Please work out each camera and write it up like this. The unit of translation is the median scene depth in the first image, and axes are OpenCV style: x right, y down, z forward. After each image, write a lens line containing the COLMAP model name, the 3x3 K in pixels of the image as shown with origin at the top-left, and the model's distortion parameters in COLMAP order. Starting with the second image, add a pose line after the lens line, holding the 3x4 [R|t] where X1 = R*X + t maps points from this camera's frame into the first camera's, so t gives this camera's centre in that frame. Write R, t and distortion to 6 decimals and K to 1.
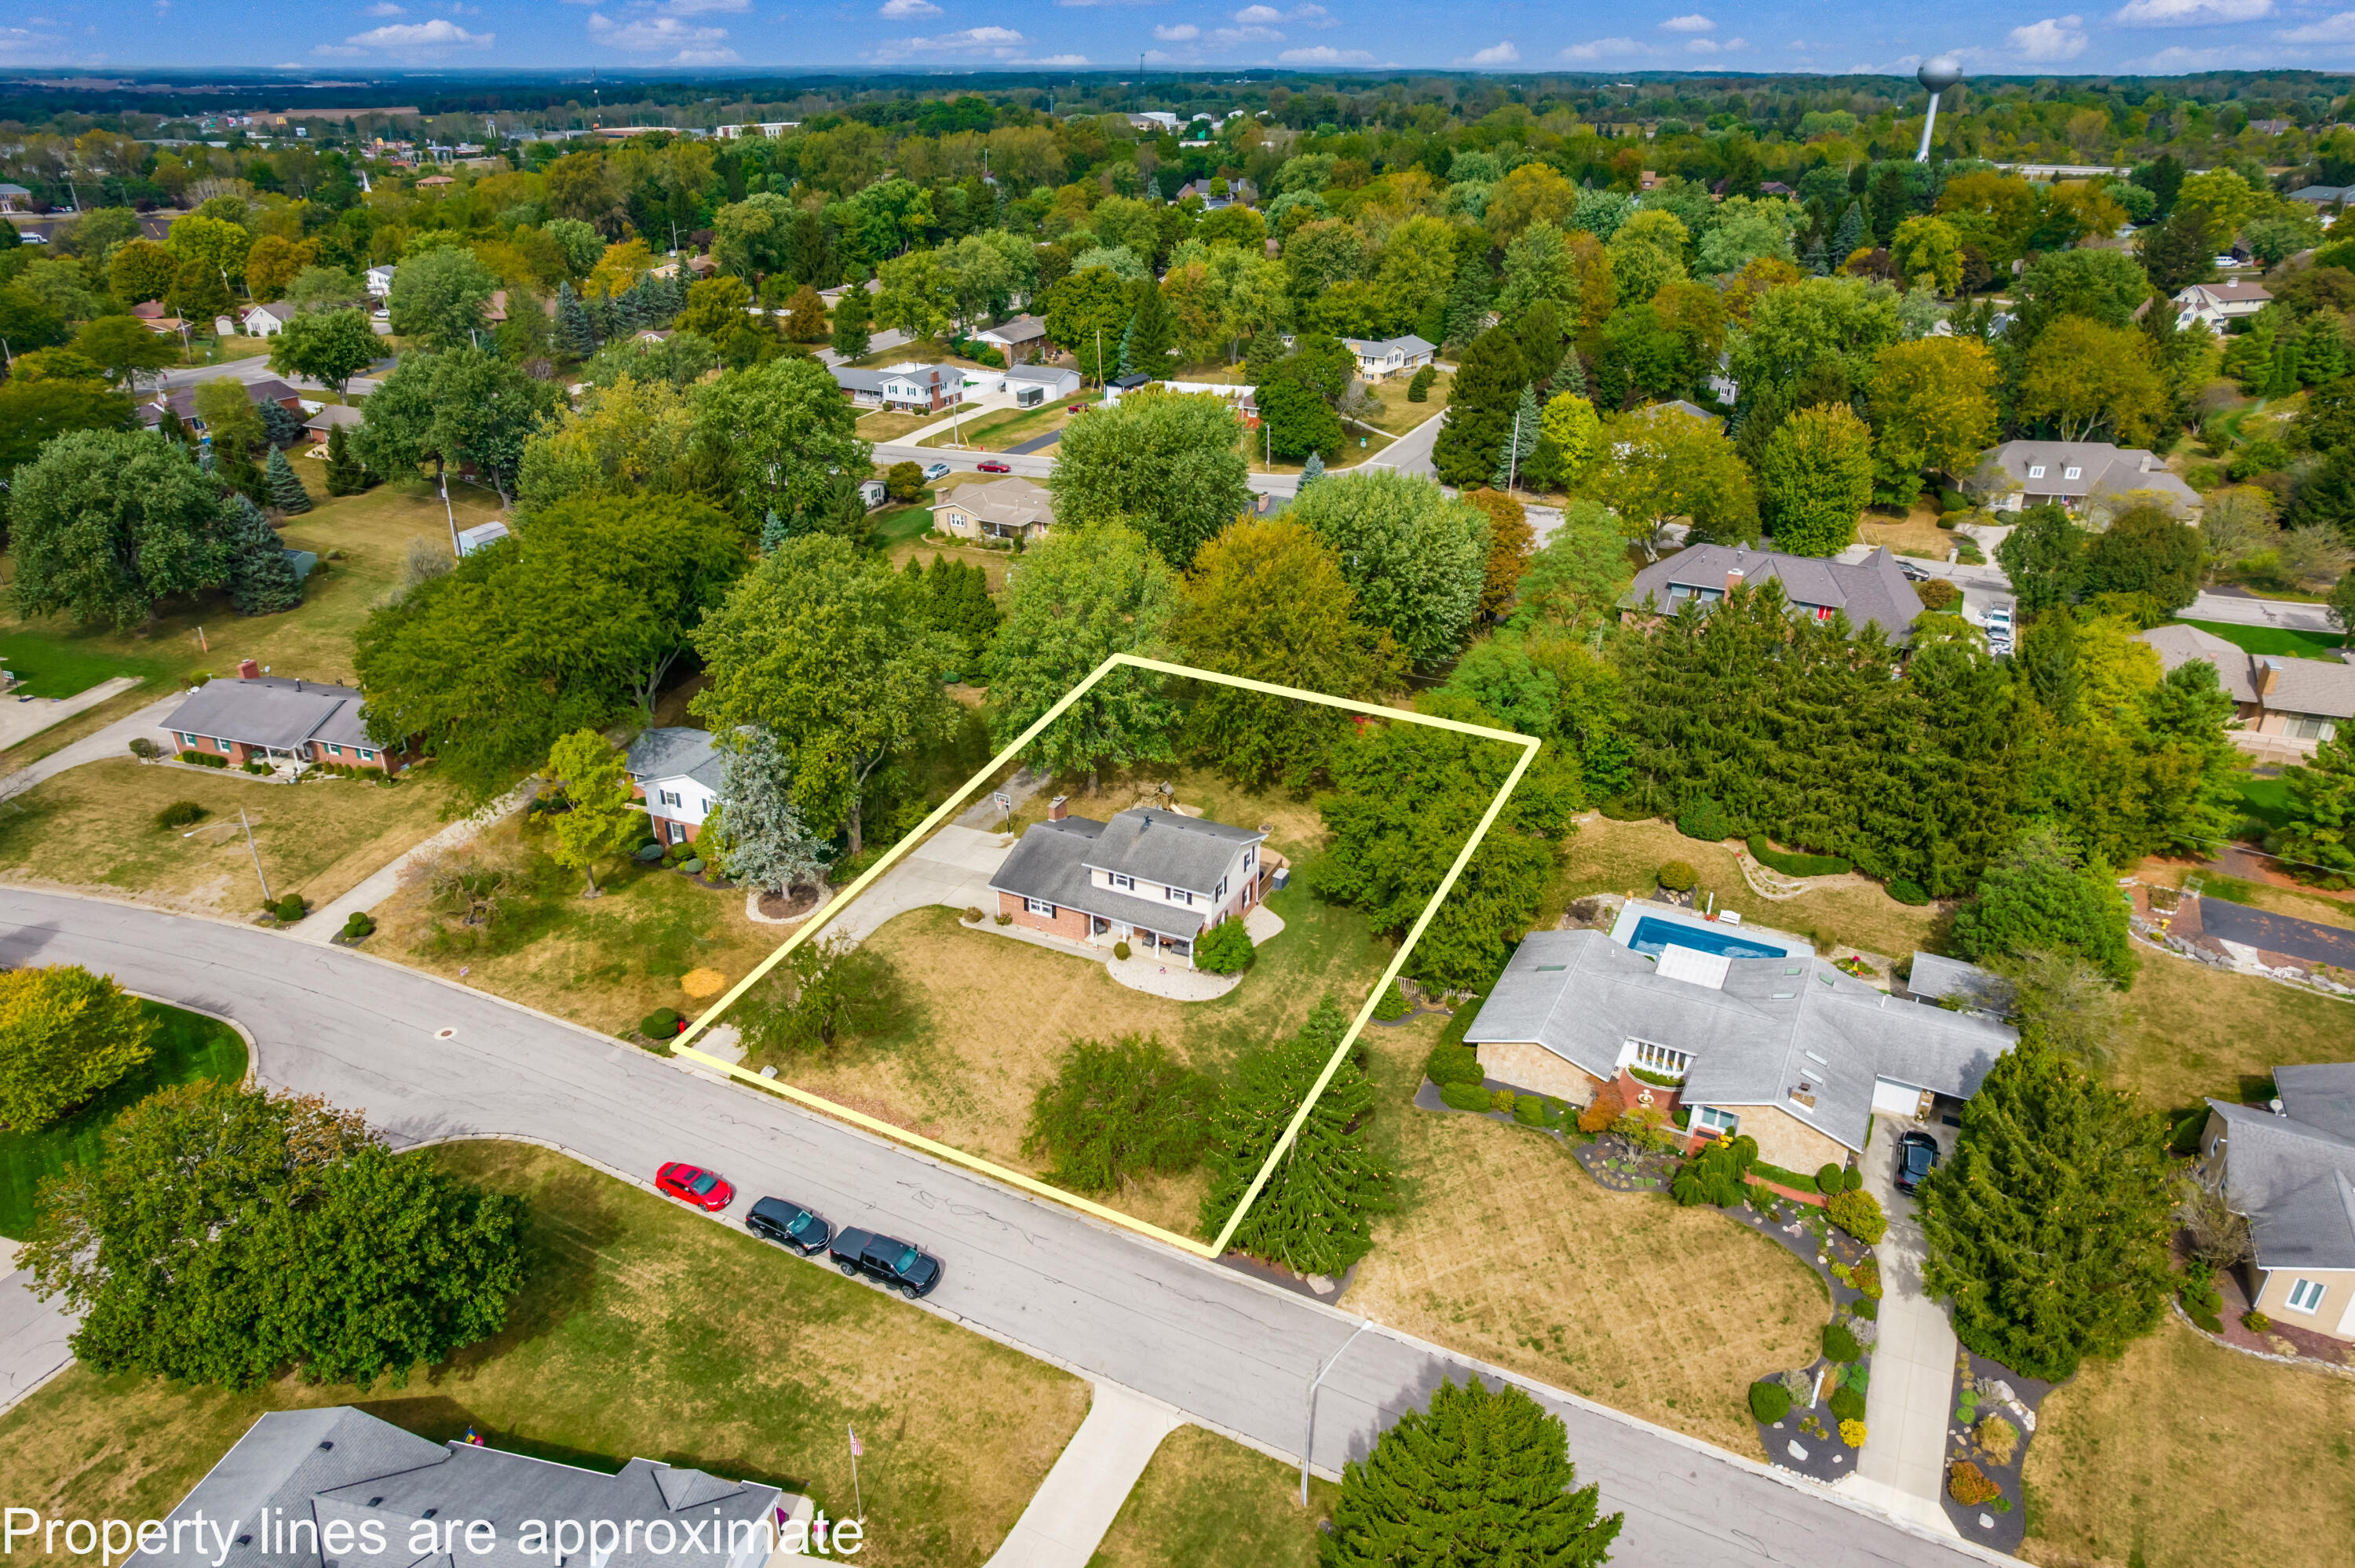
lens RADIAL K [[1607.8, 0, 1168.9], [0, 1607.8, 777.3], [0, 0, 1]] dist [-0.095365, 0.112211]
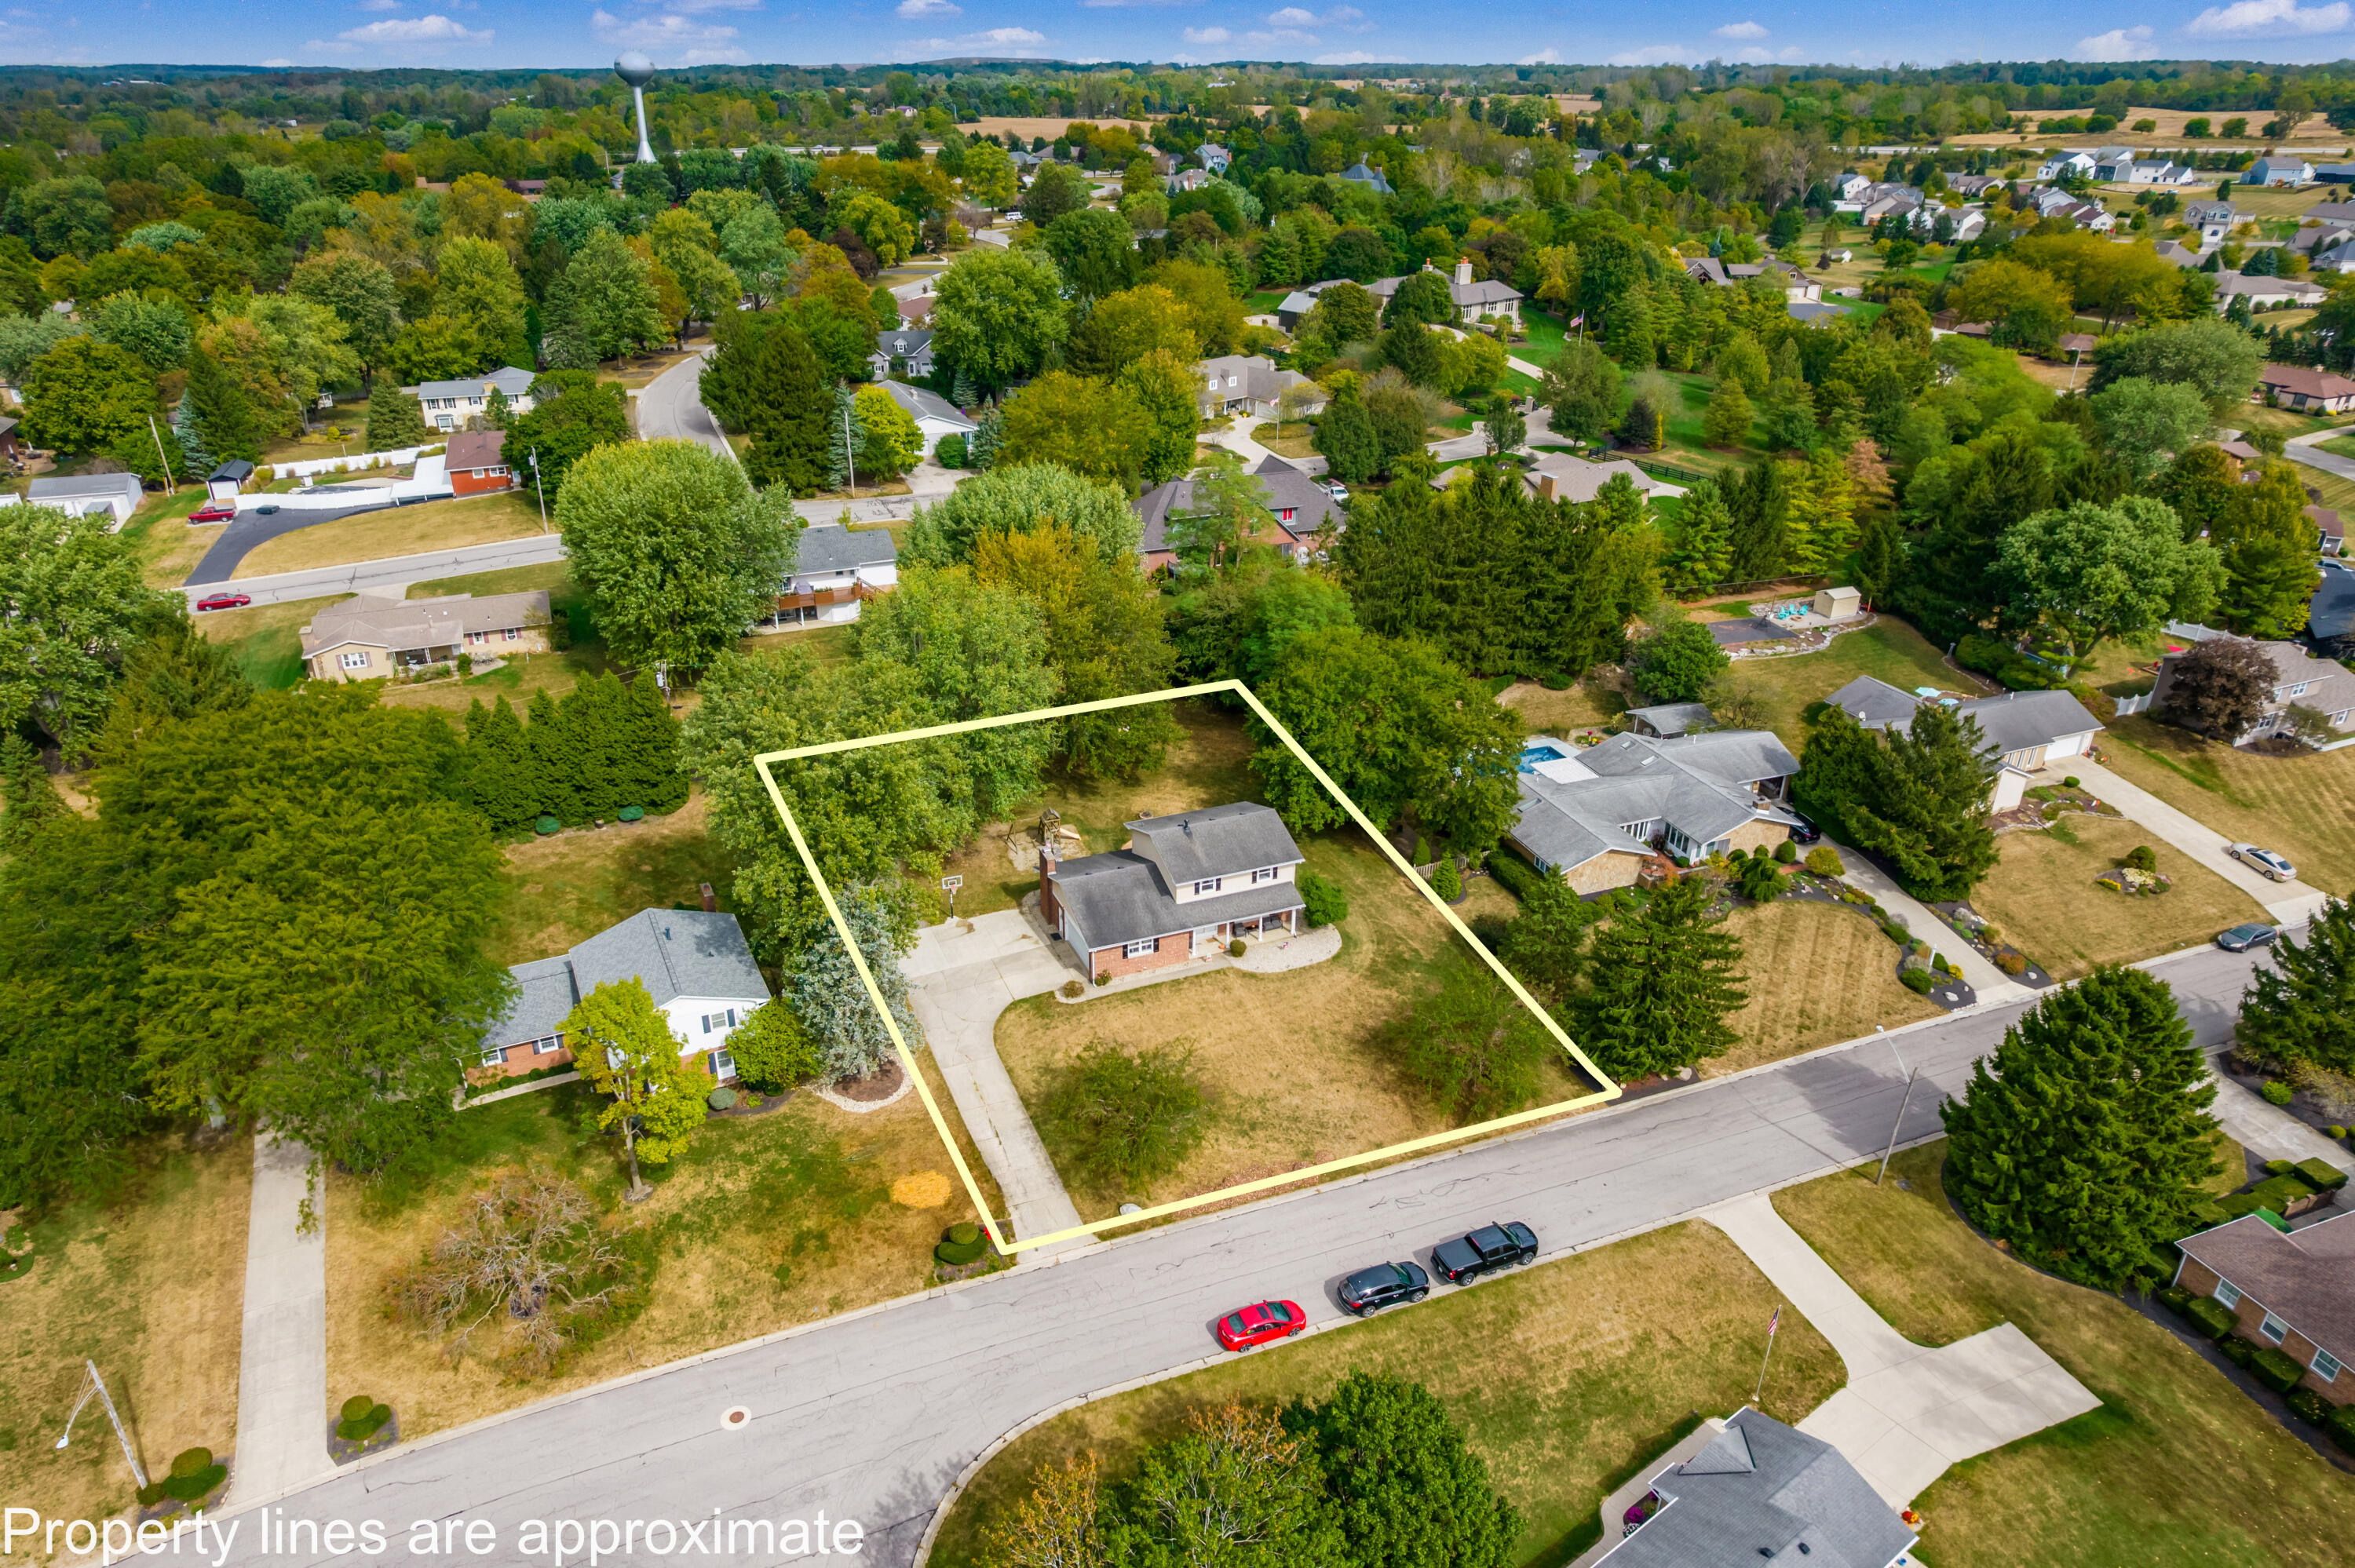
lens RADIAL K [[1607.8, 0, 1168.9], [0, 1607.8, 777.3], [0, 0, 1]] dist [-0.095365, 0.112211]
pose [[0.631950, -0.319344, 0.706157, -0.743249], [0.316478, 0.938063, 0.140998, -0.150699], [-0.707446, 0.134379, 0.693874, 0.316703]]
